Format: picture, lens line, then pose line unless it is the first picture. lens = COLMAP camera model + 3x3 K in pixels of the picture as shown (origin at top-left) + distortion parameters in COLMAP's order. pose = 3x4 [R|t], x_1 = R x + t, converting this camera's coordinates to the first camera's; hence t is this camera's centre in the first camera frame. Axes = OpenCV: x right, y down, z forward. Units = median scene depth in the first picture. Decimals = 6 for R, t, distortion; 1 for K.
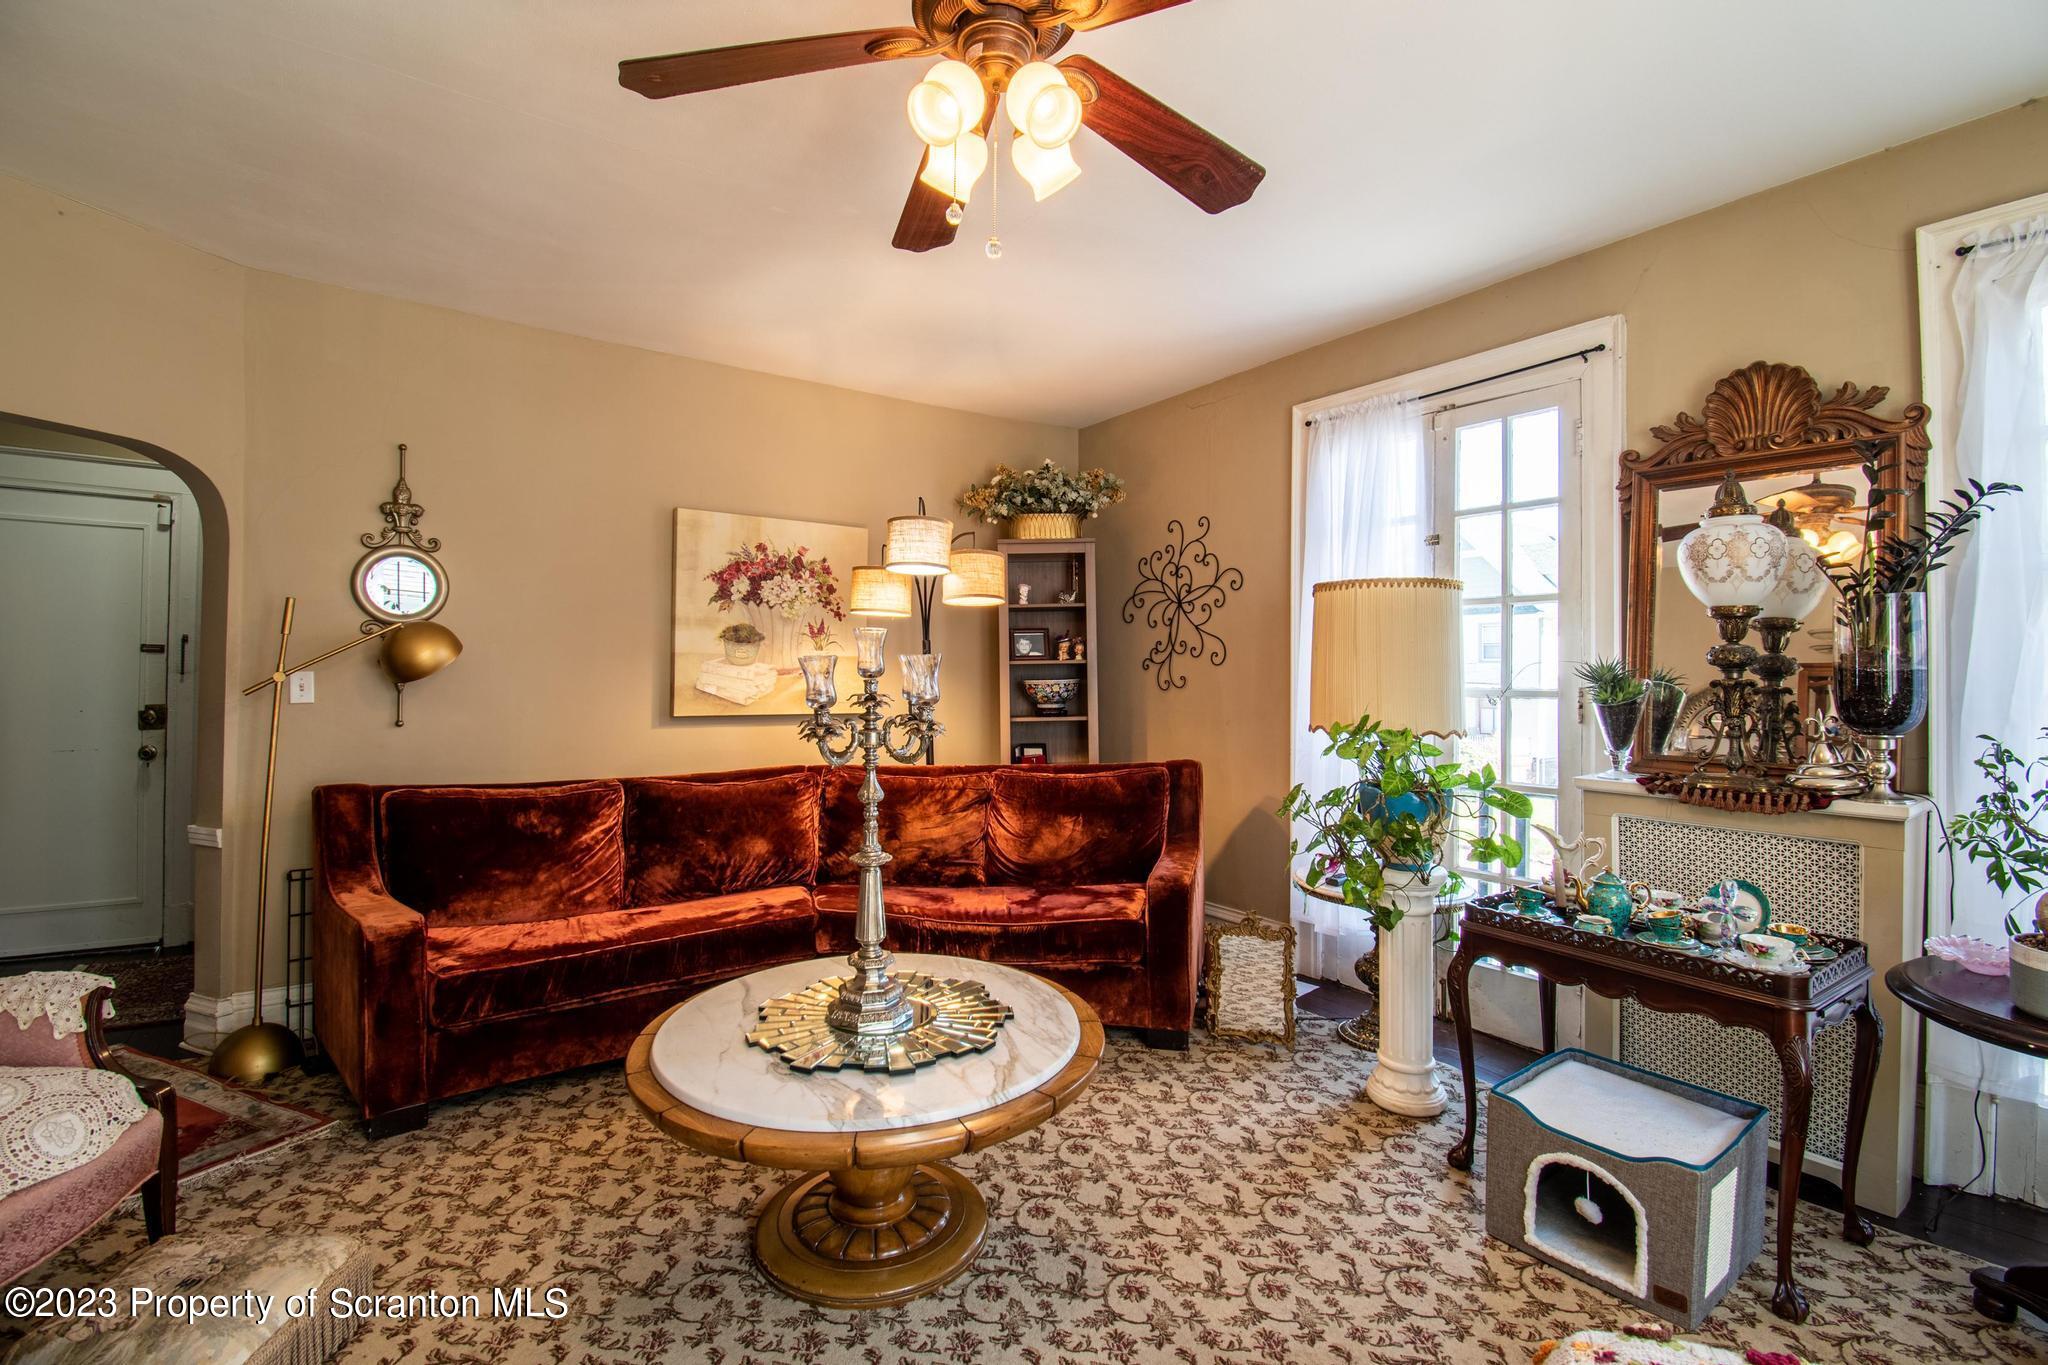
lens RADIAL K [[931.7, 0, 1027.1], [0, 931.7, 663.7], [0, 0, 1]] dist [0.001443, -0.002109]
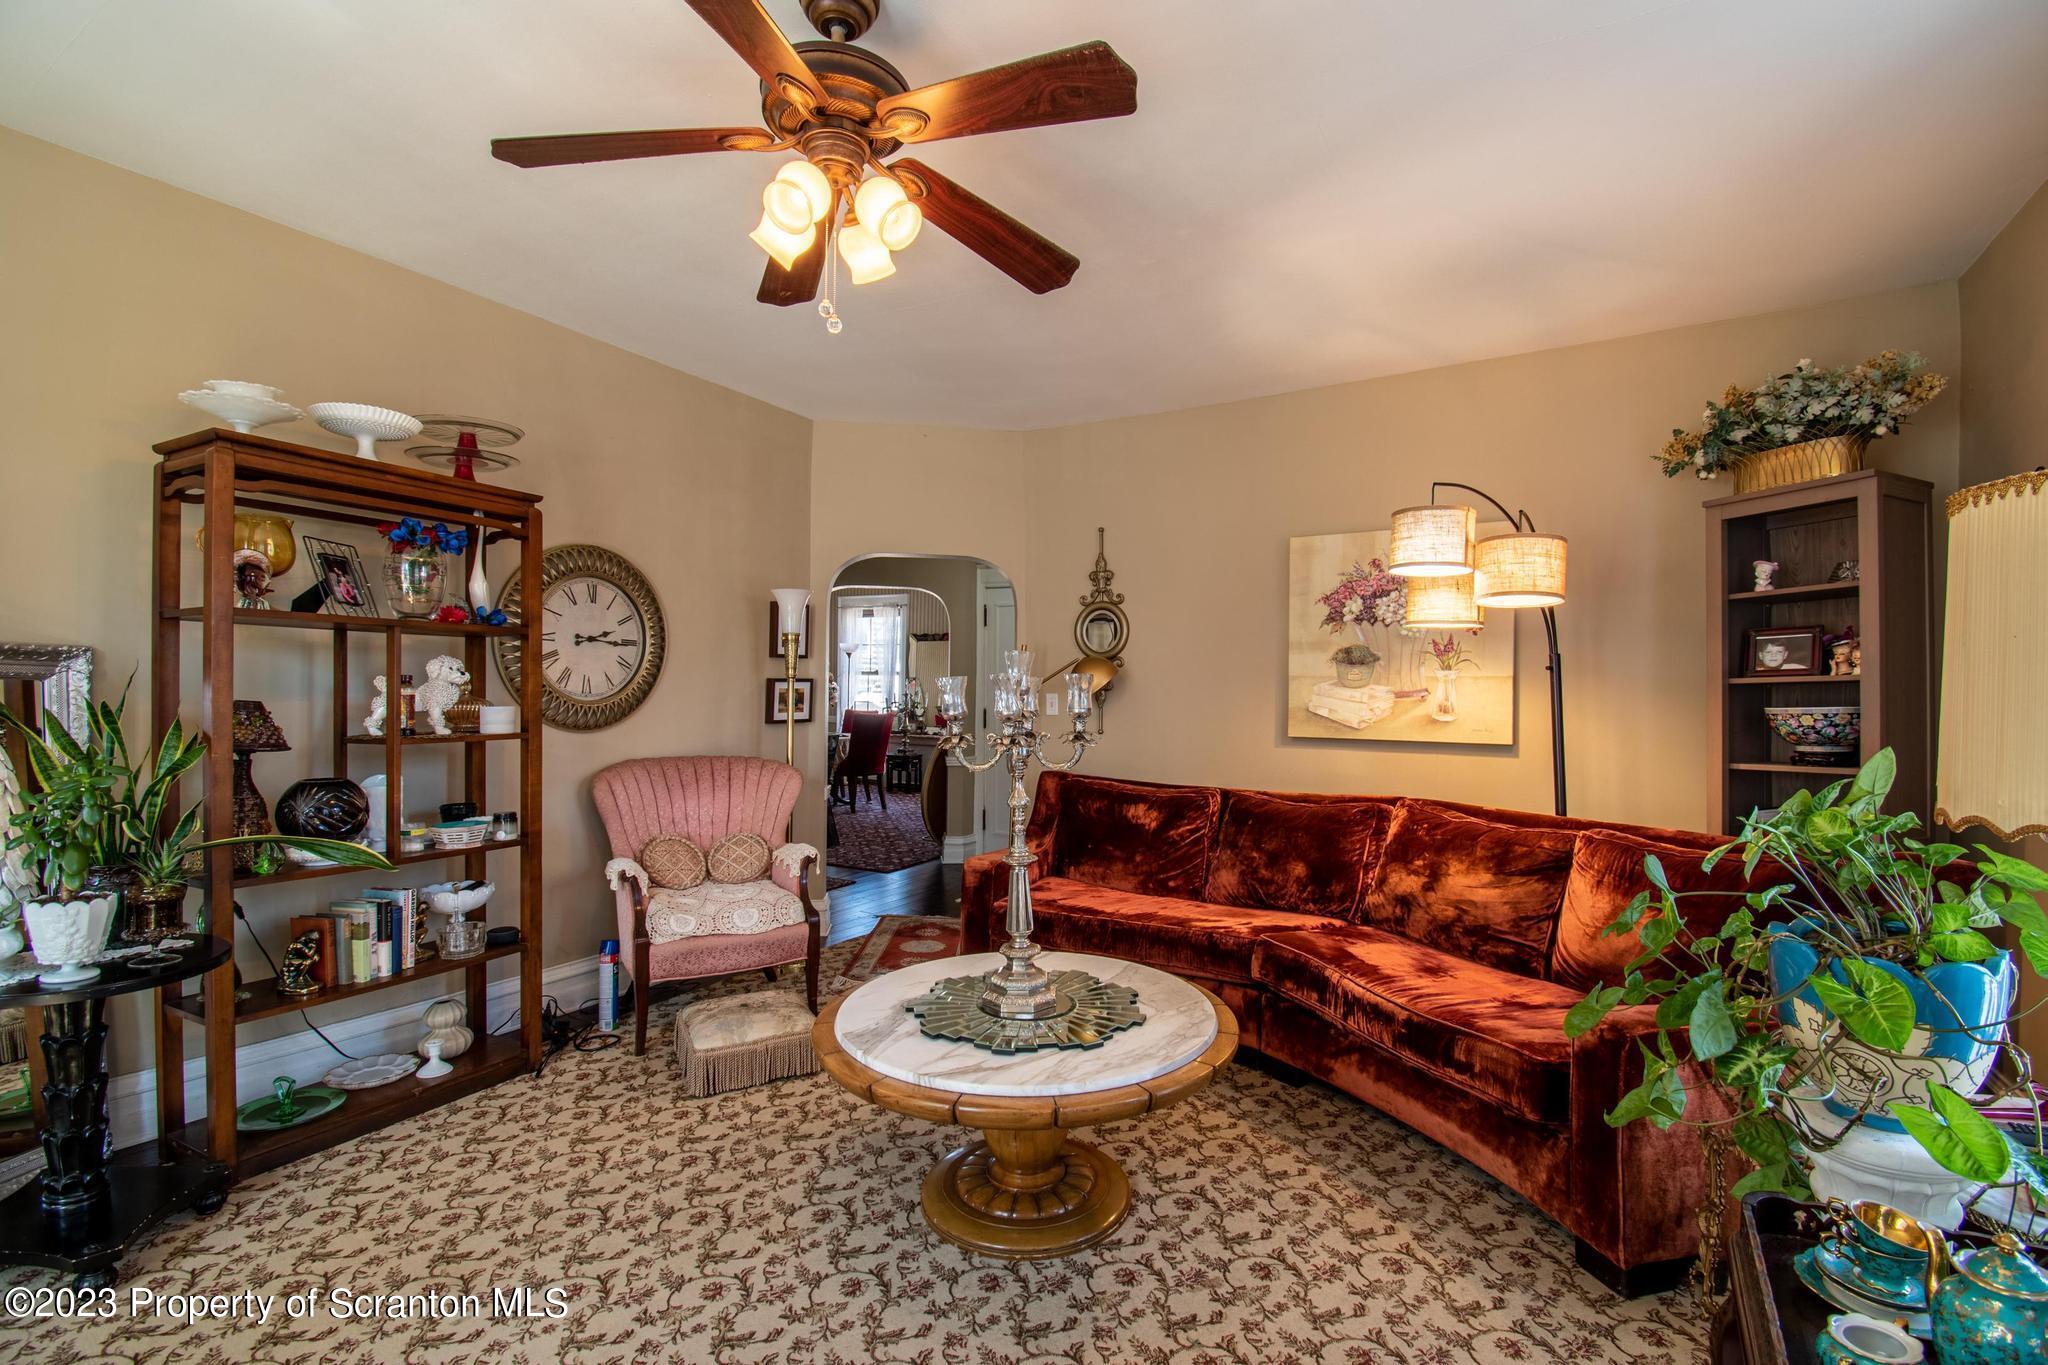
lens RADIAL K [[931.7, 0, 1033.1], [0, 931.7, 695.6], [0, 0, 1]] dist [0.001443, -0.002109]
pose [[0.399629, -0.000857, -0.916676, 0.485103], [0.004231, 0.999991, 0.000910, 0.008223], [0.916667, -0.004242, 0.399629, 0.325771]]
